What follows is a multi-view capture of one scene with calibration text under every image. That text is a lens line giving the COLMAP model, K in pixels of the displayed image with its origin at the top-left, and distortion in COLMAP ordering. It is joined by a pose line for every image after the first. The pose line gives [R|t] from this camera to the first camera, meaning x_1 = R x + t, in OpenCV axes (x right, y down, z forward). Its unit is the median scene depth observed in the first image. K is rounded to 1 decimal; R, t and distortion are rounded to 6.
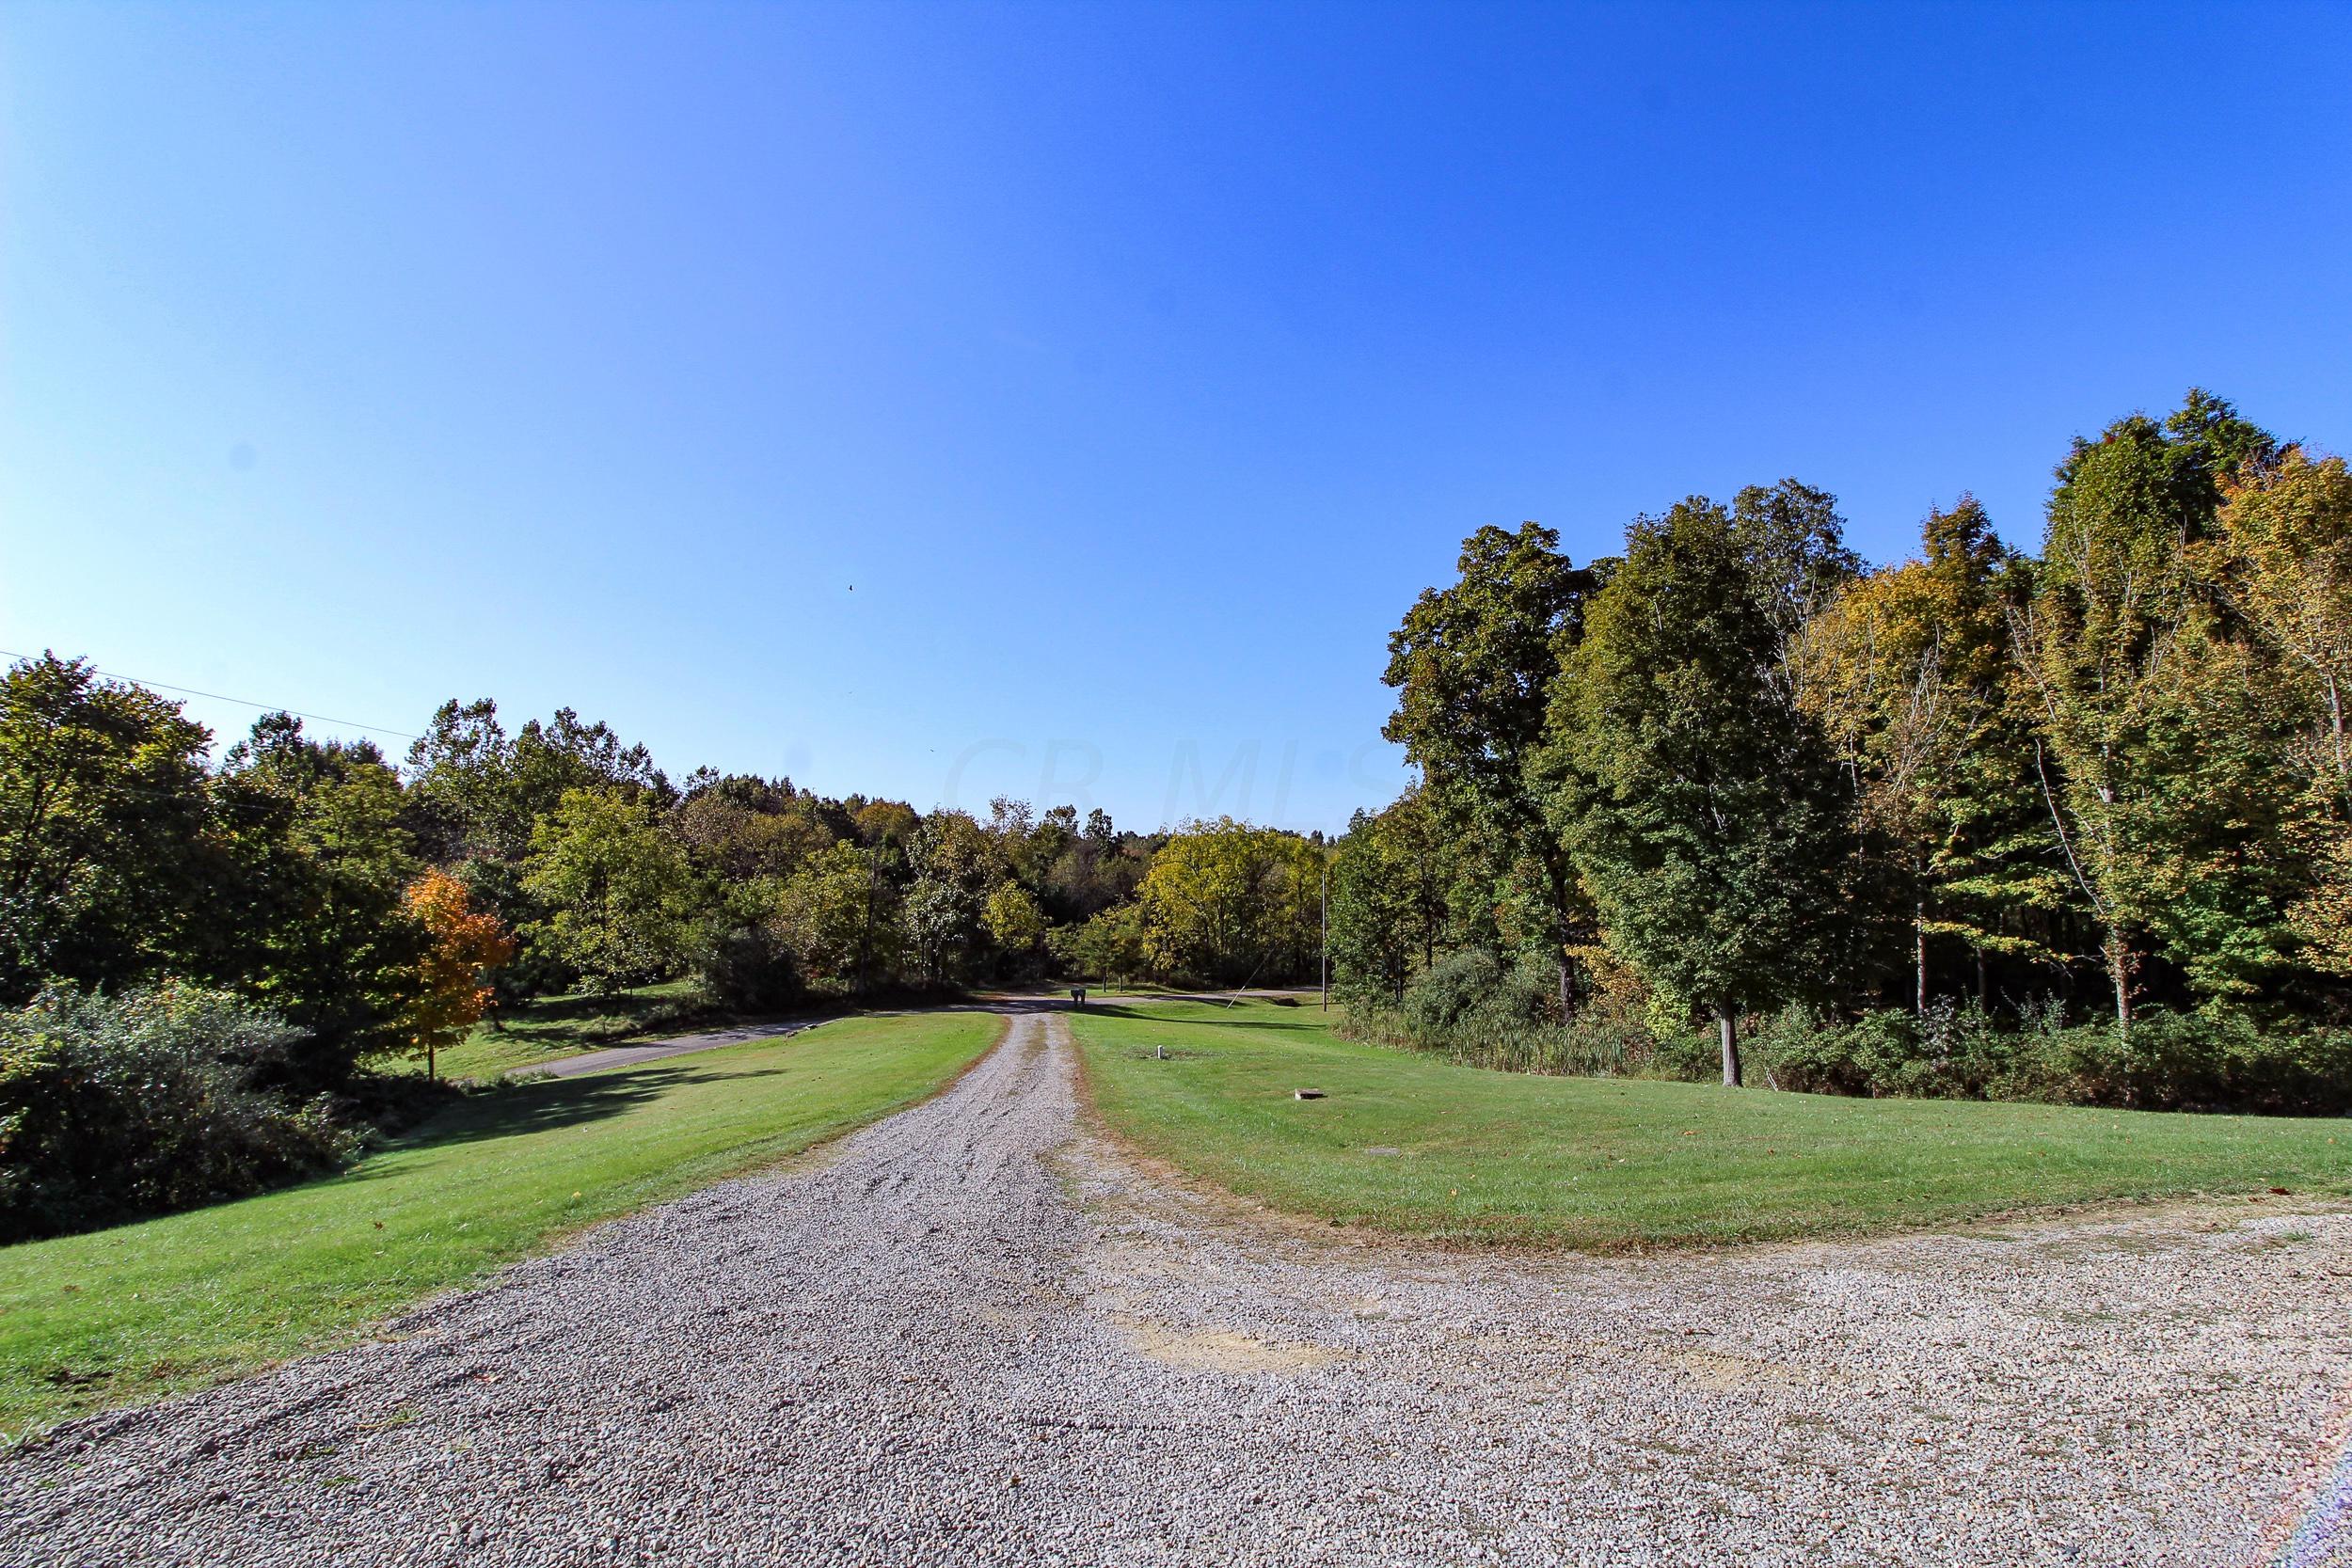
lens RADIAL K [[1071.9, 0, 1169.7], [0, 1071.9, 783.5], [0, 0, 1]] dist [-0.017252, -0.007086]
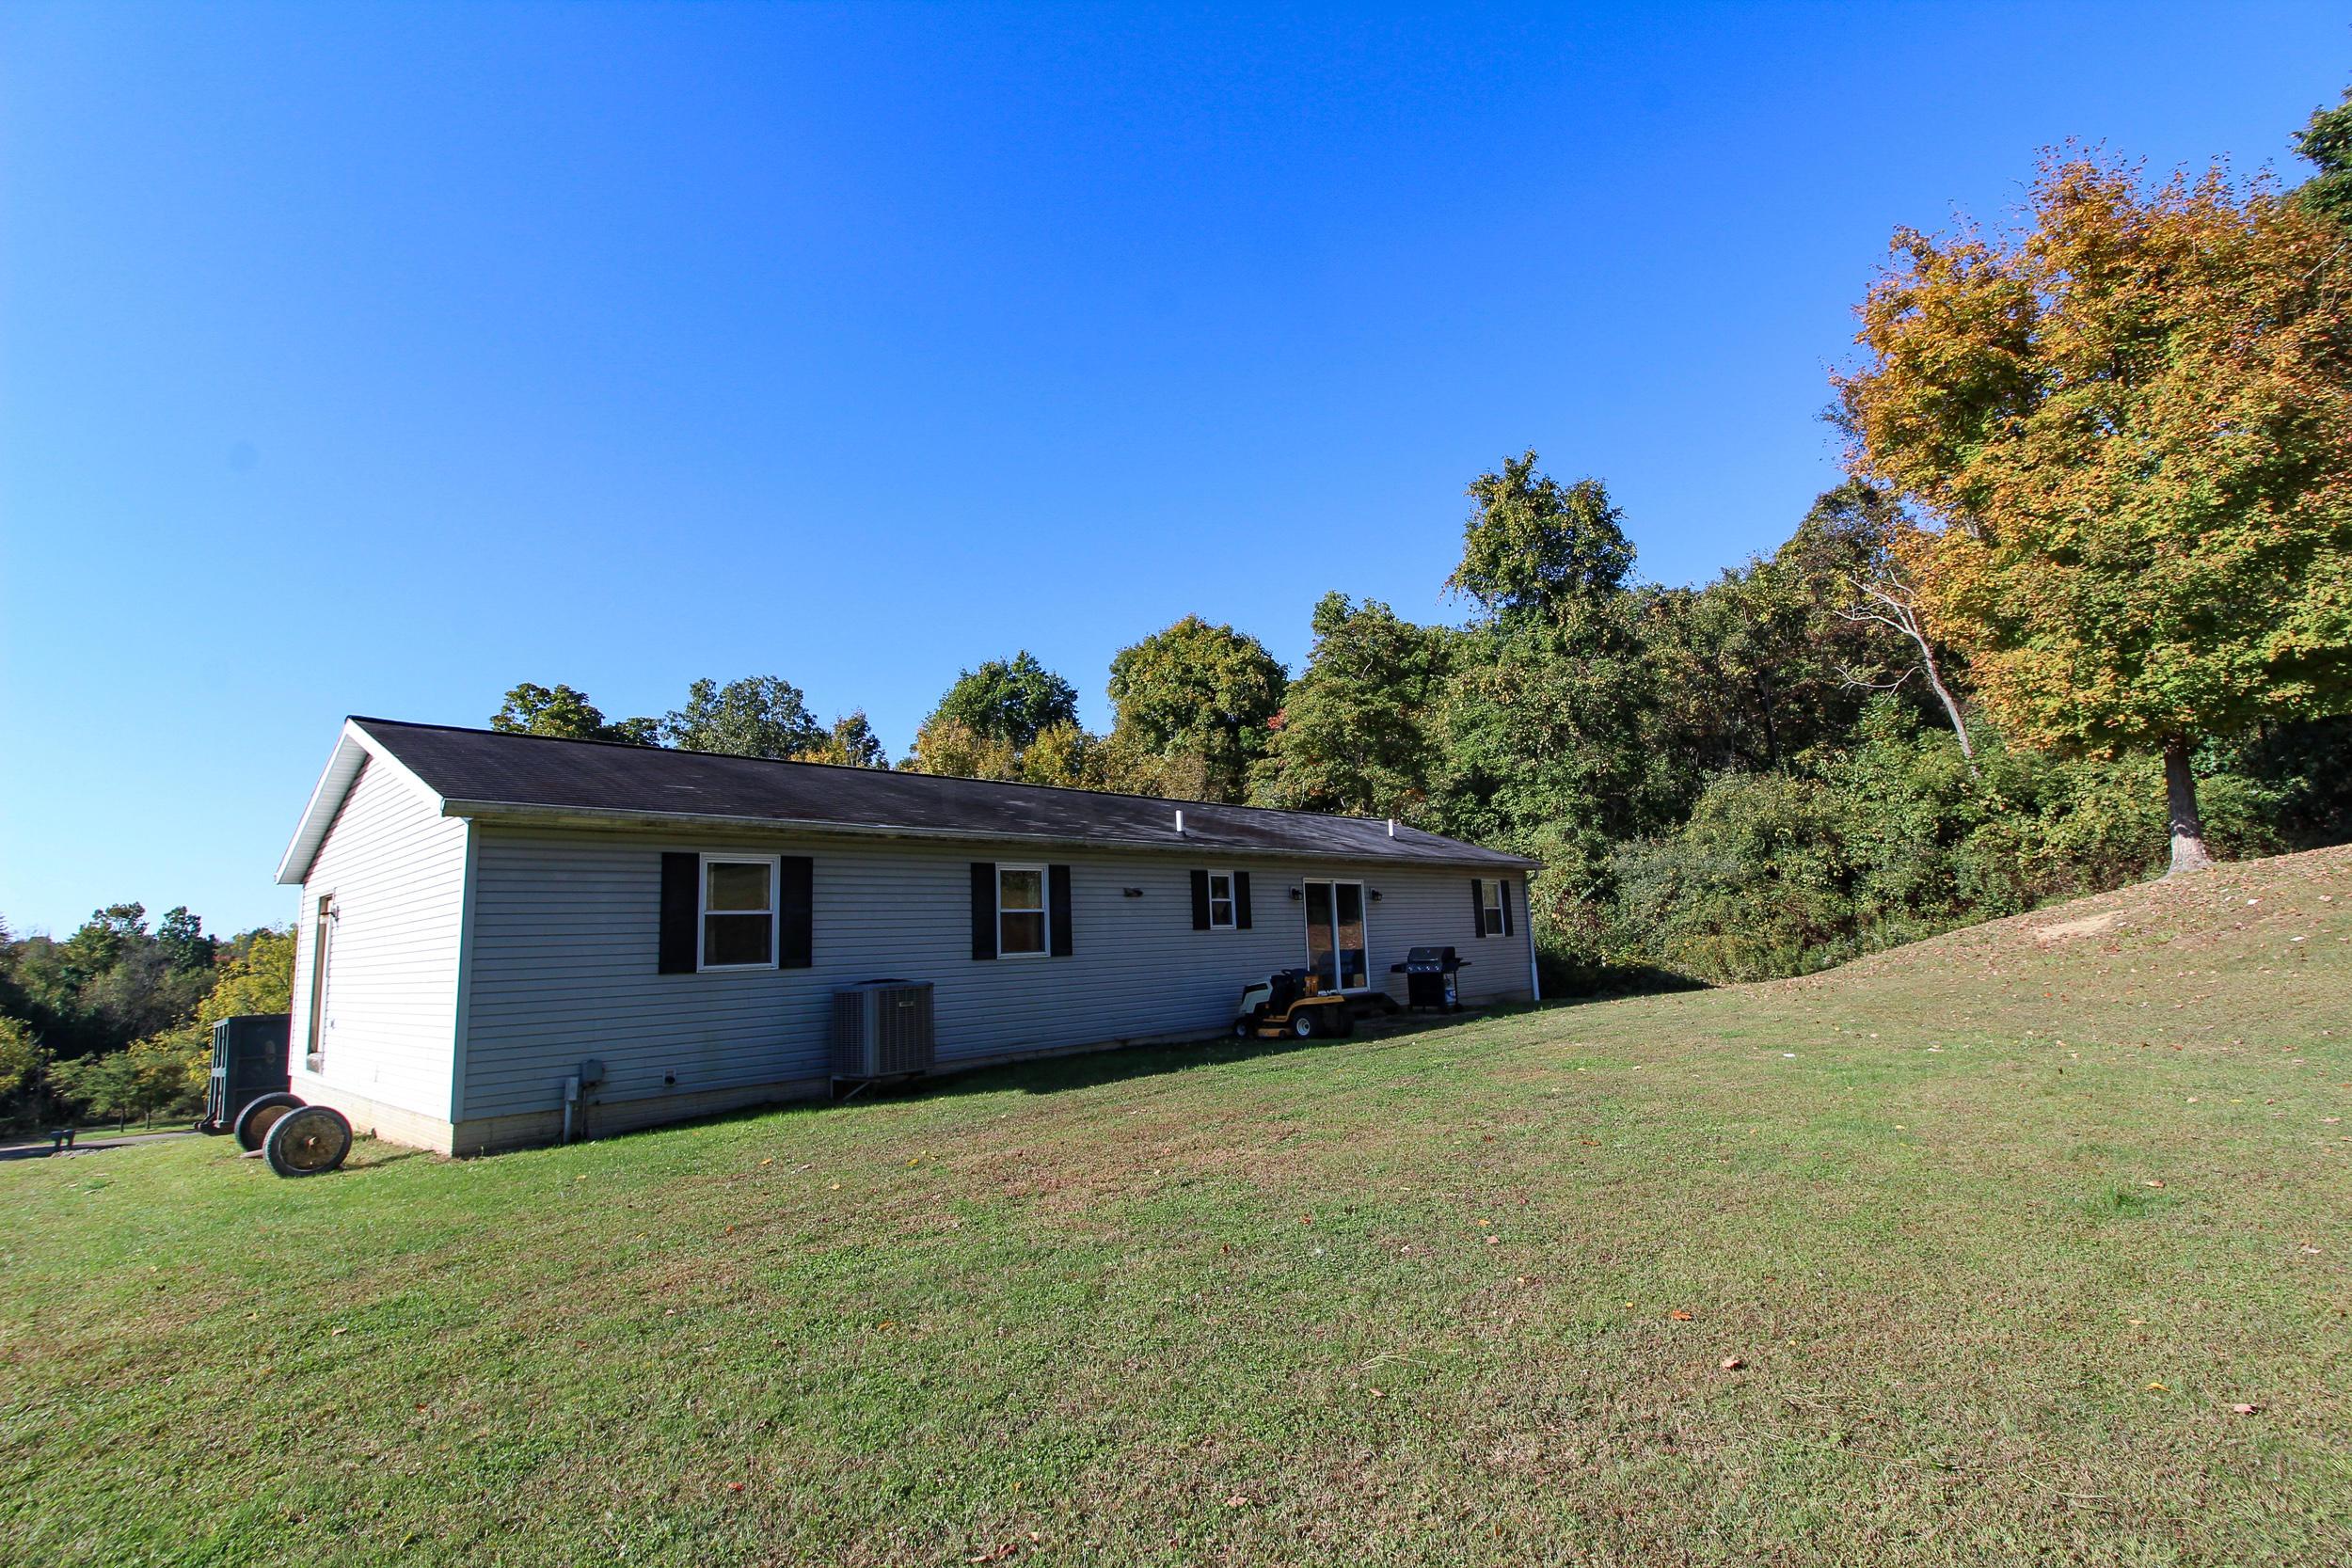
lens RADIAL K [[1071.9, 0, 1190.1], [0, 1071.9, 785.8], [0, 0, 1]] dist [-0.017252, -0.007086]
pose [[0.787342, 0.044650, 0.614898, 0.259827], [-0.001327, 0.997495, -0.070731, -0.075682], [-0.616515, 0.054873, 0.785428, -0.601780]]
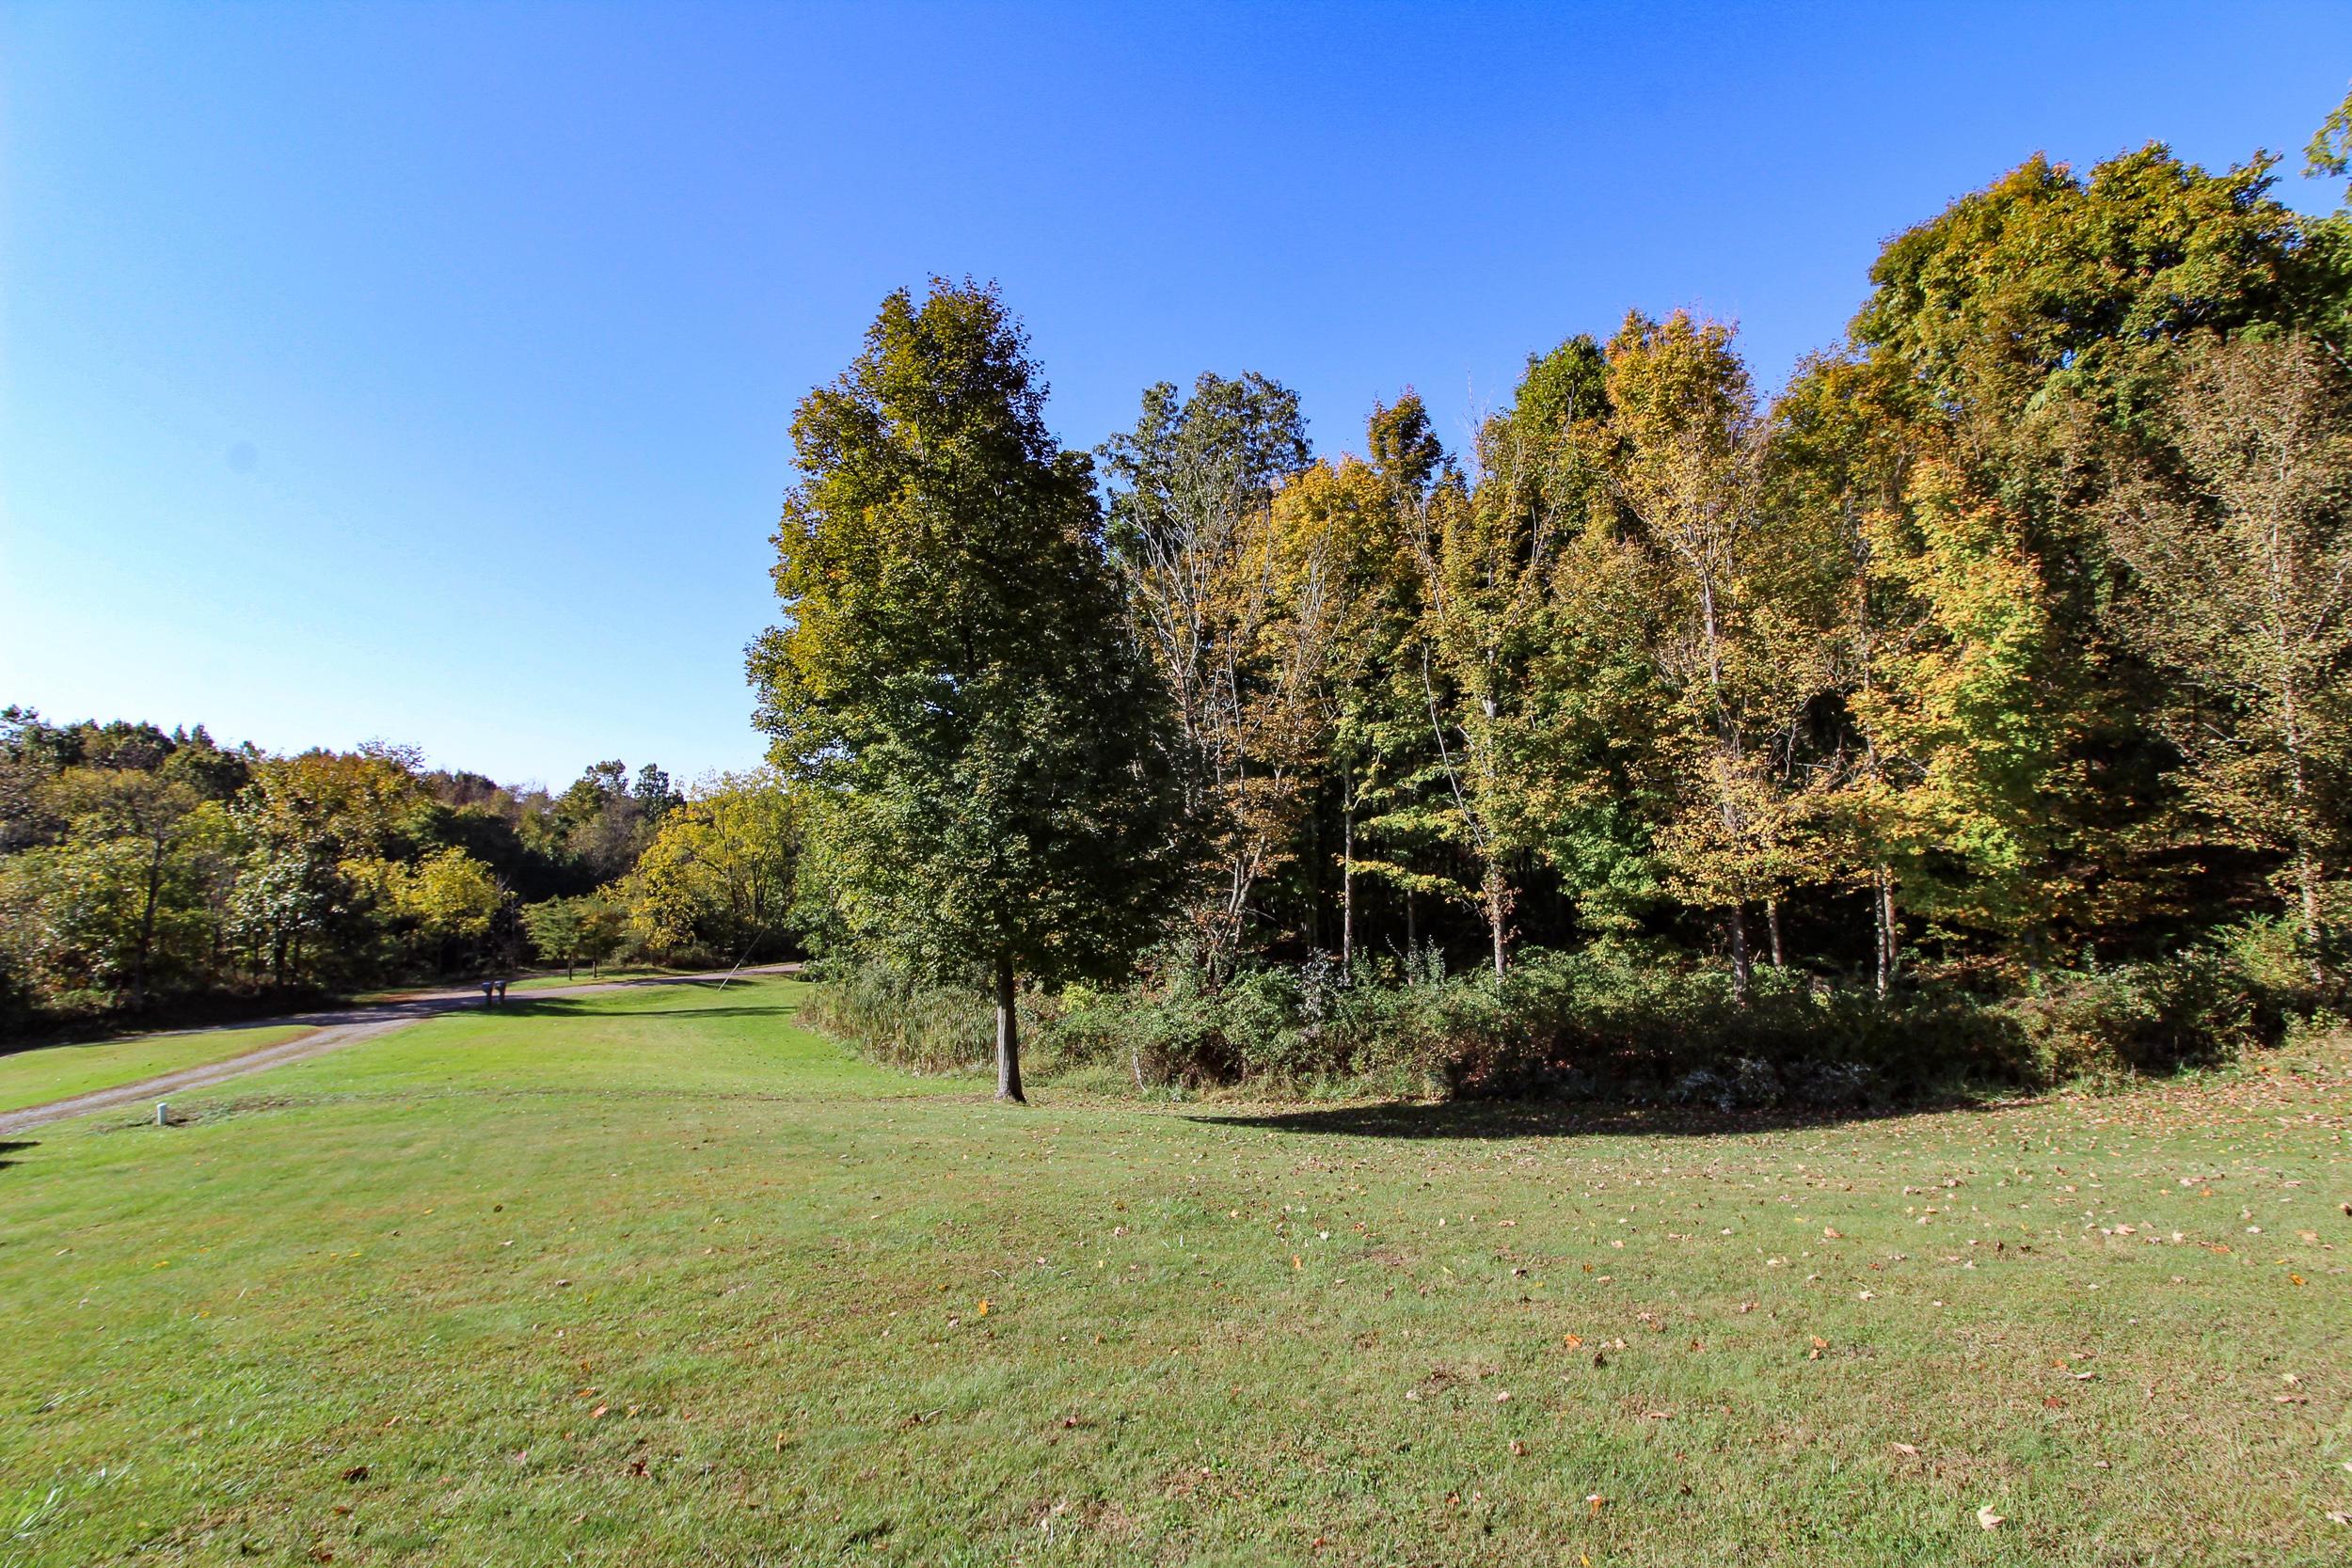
lens RADIAL K [[1071.9, 0, 1179.9], [0, 1071.9, 792.1], [0, 0, 1]] dist [-0.017252, -0.007086]
pose [[0.946102, -0.014670, 0.323535, 0.348140], [-0.000338, 0.998928, 0.046283, 0.037142], [-0.323867, -0.043898, 0.945084, 0.240917]]
